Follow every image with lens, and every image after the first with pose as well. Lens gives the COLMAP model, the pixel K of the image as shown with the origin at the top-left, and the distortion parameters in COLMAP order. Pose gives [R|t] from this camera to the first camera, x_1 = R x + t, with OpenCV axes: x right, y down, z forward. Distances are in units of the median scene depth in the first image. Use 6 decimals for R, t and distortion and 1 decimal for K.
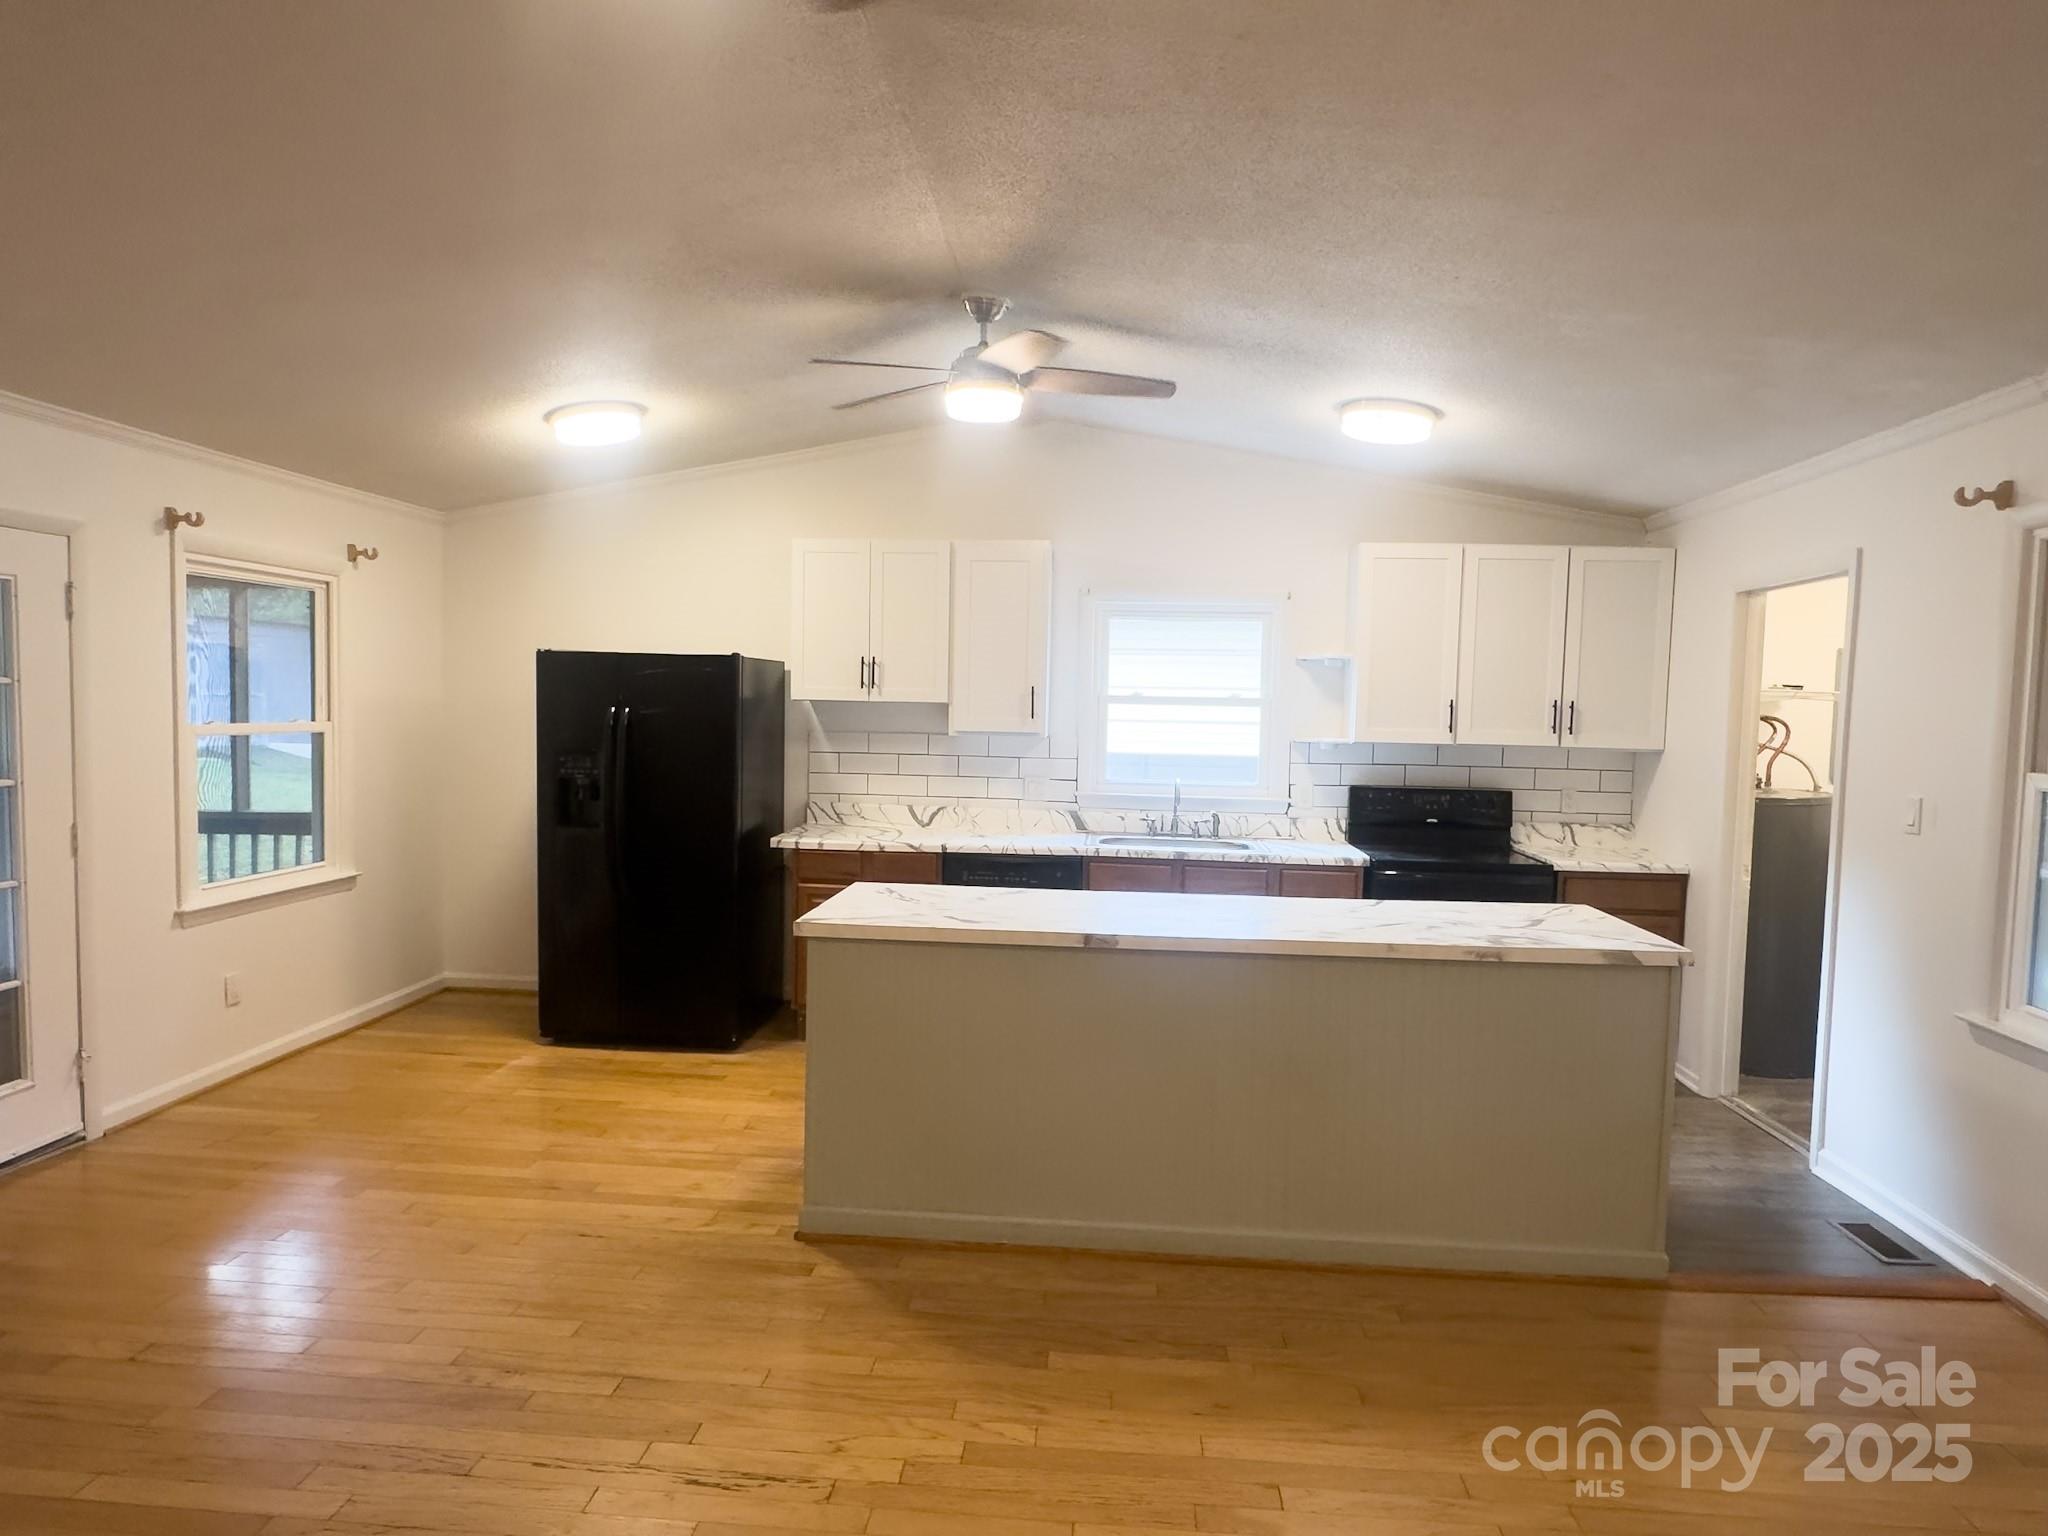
lens RADIAL K [[1216.6, 0, 1024.1], [0, 1216.6, 773.2], [0, 0, 1]] dist [-0.001375, -0.000341]
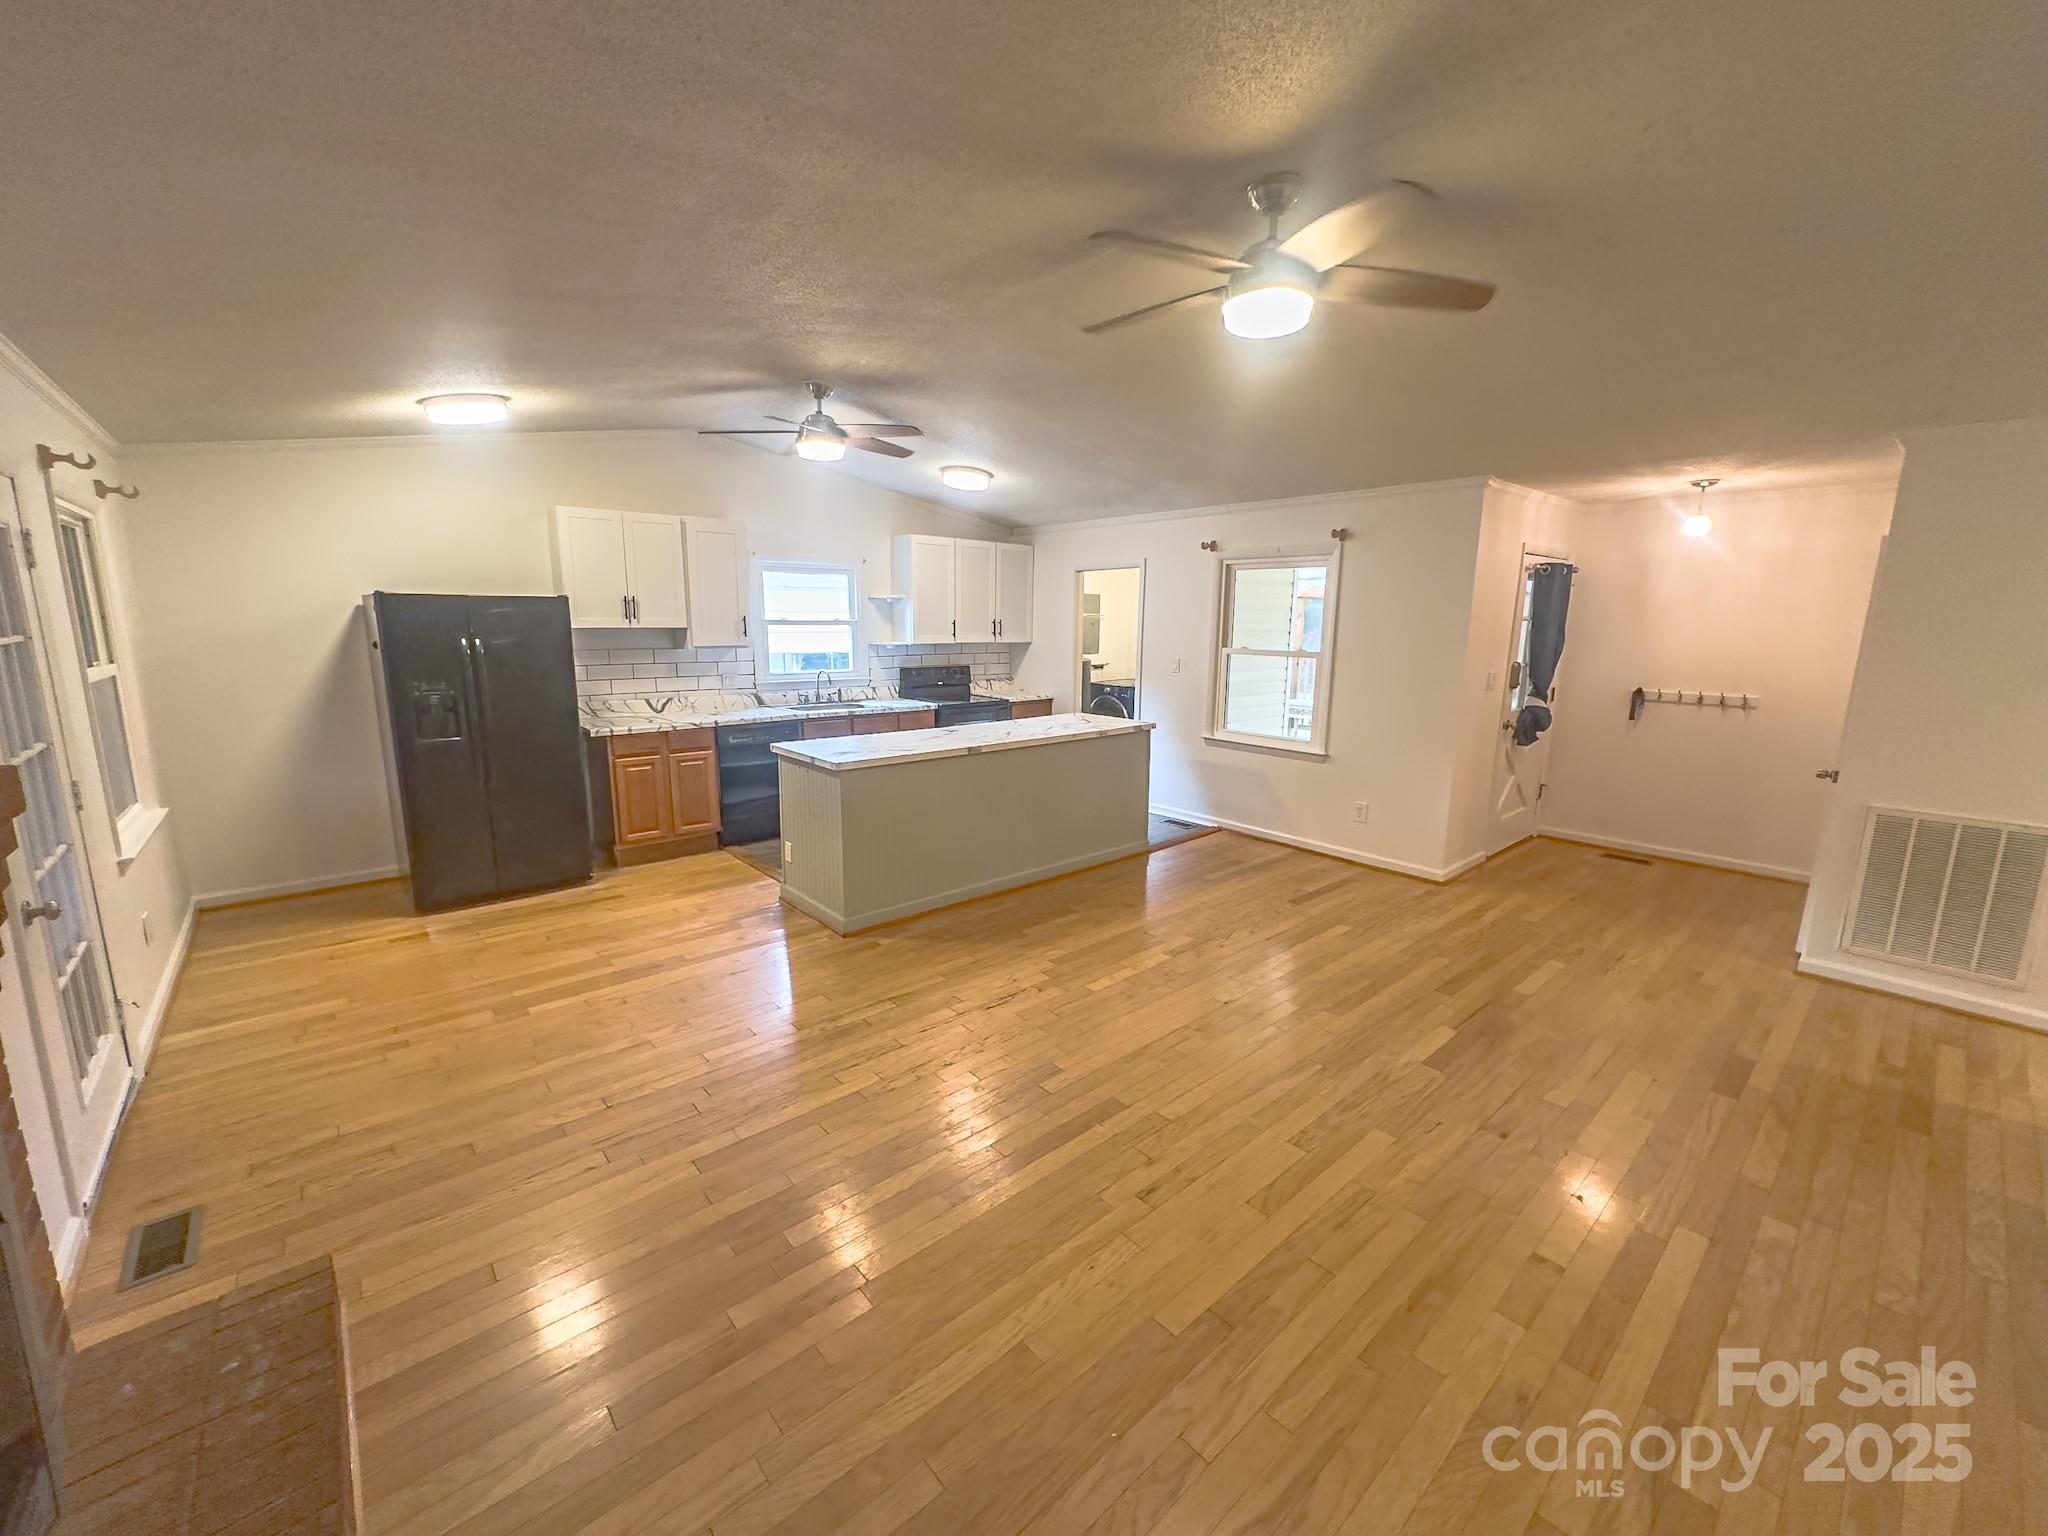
lens RADIAL K [[823.3, 0, 1021.8], [0, 823.3, 765.5], [0, 0, 1]] dist [-0.002443, -0.000437]
pose [[0.692533, -0.143440, 0.706982, -0.546850], [0.047701, 0.986993, 0.153526, -0.027906], [-0.719807, -0.072598, 0.690367, -0.007269]]
